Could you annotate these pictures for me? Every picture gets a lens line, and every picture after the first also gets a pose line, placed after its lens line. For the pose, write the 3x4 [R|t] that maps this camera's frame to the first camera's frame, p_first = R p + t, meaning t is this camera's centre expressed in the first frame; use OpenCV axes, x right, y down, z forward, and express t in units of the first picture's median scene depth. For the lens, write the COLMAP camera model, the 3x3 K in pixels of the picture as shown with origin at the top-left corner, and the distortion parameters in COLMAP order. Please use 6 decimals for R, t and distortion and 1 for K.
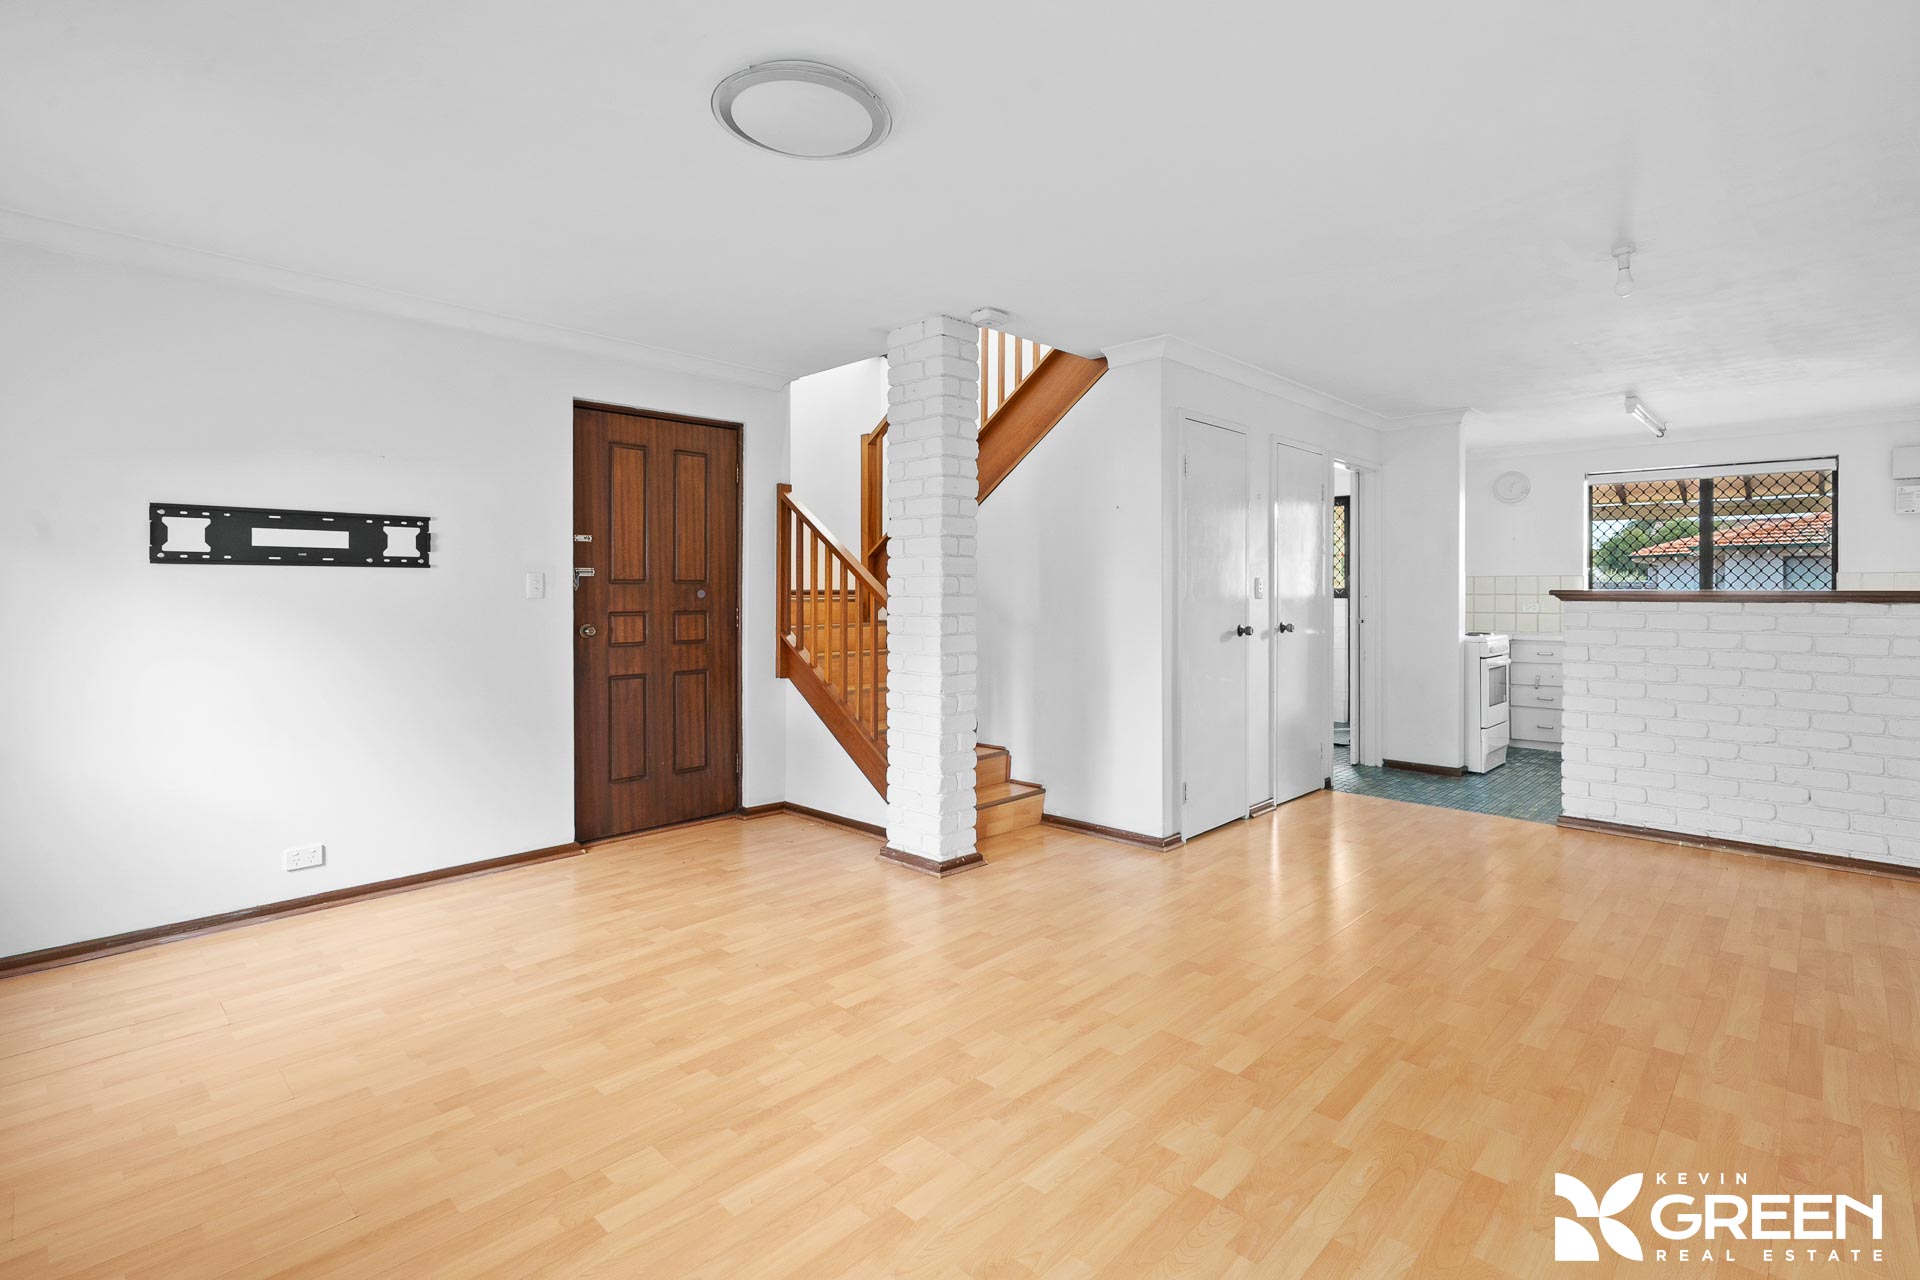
lens RADIAL K [[890.4, 0, 960.0], [0, 890.4, 640.0], [0, 0, 1]] dist [0.001793, 0.000062]
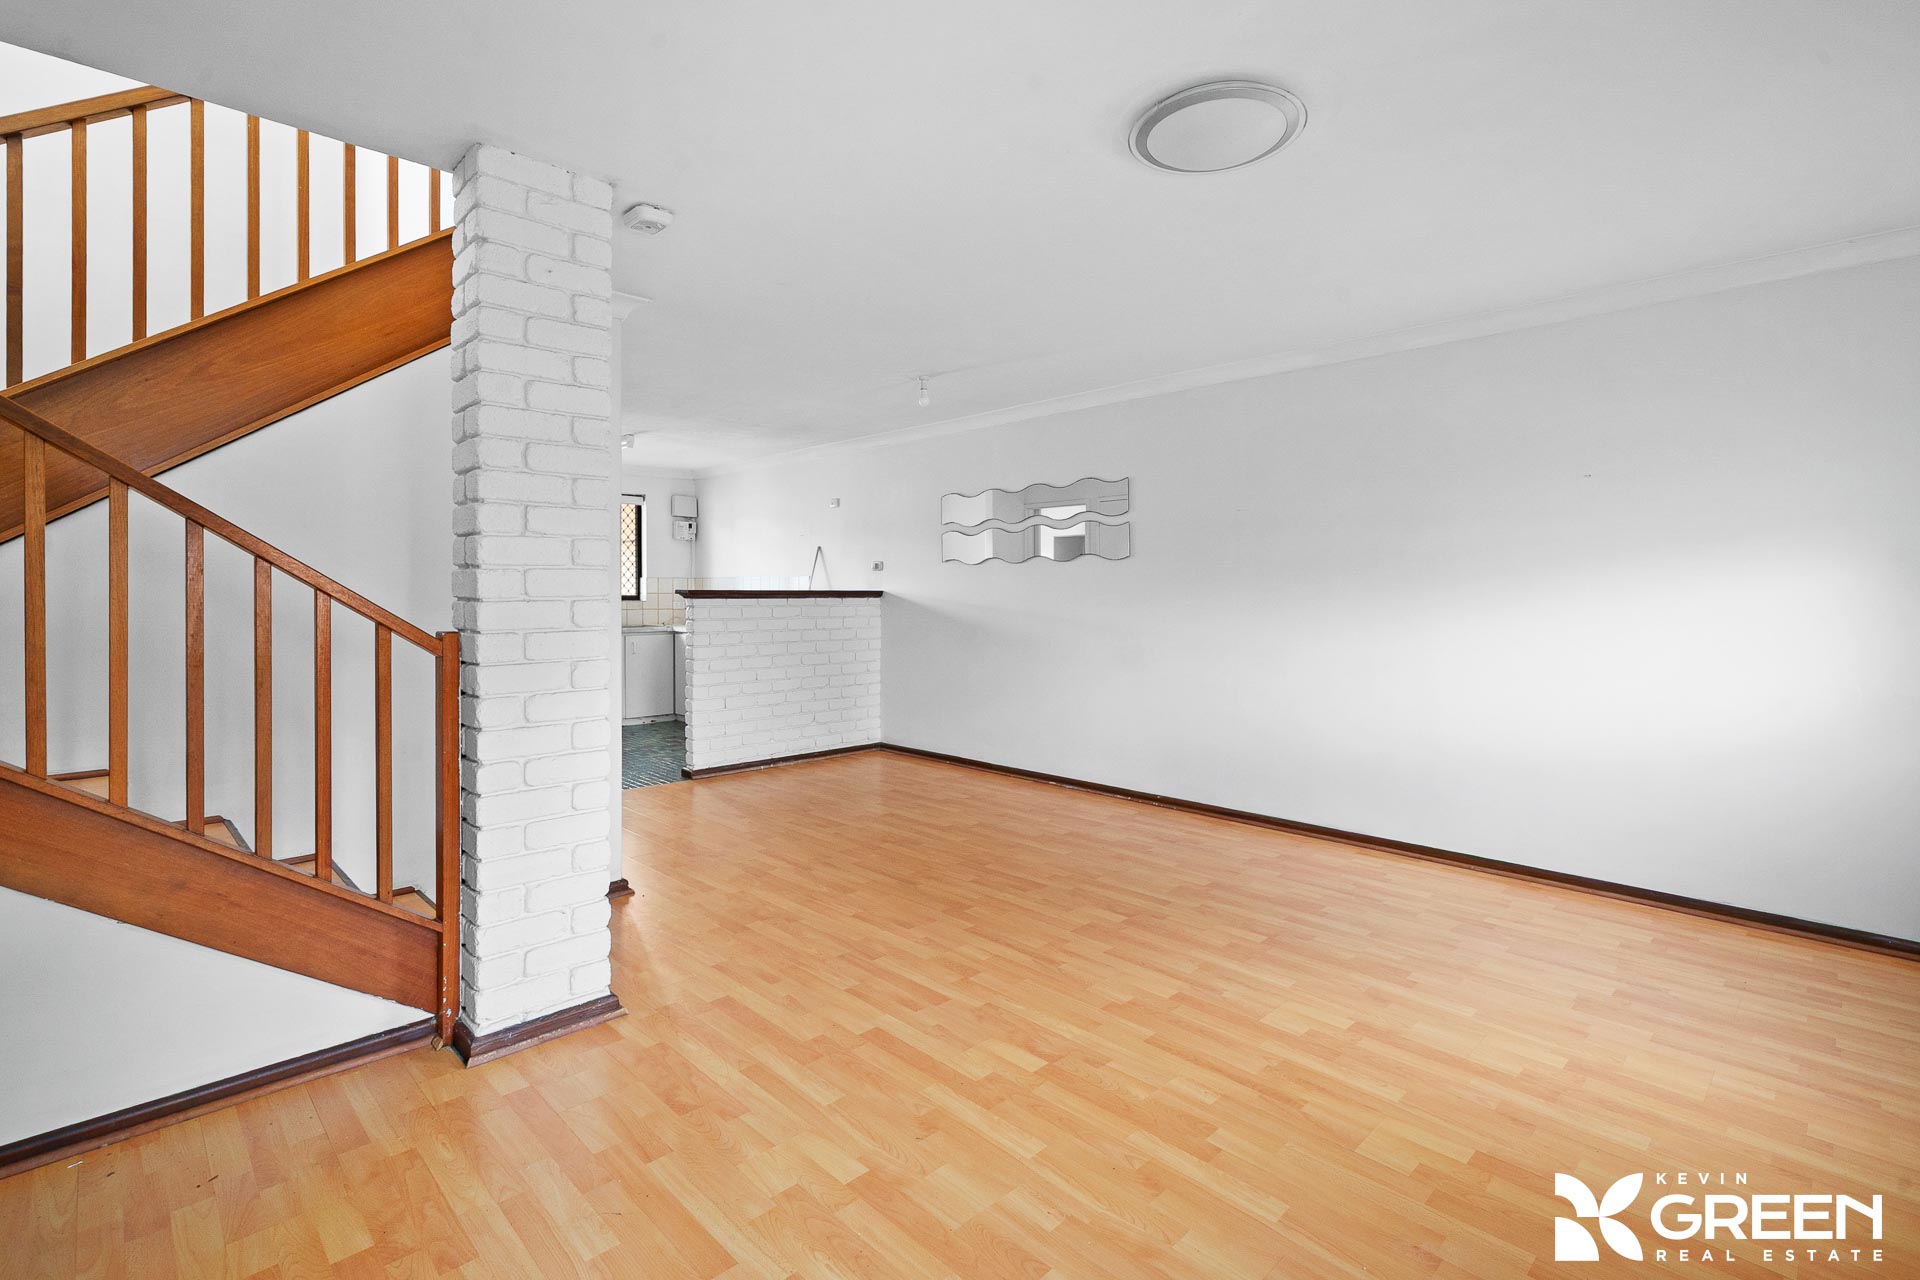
lens RADIAL K [[900.2, 0, 953.0], [0, 900.2, 610.6], [0, 0, 1]] dist [0.000191, 0.000067]
pose [[0.036414, -0.023123, 0.999069, -0.993612], [0.054185, 0.998307, 0.021130, -0.059246], [-0.997867, 0.053365, 0.037605, 1.011267]]
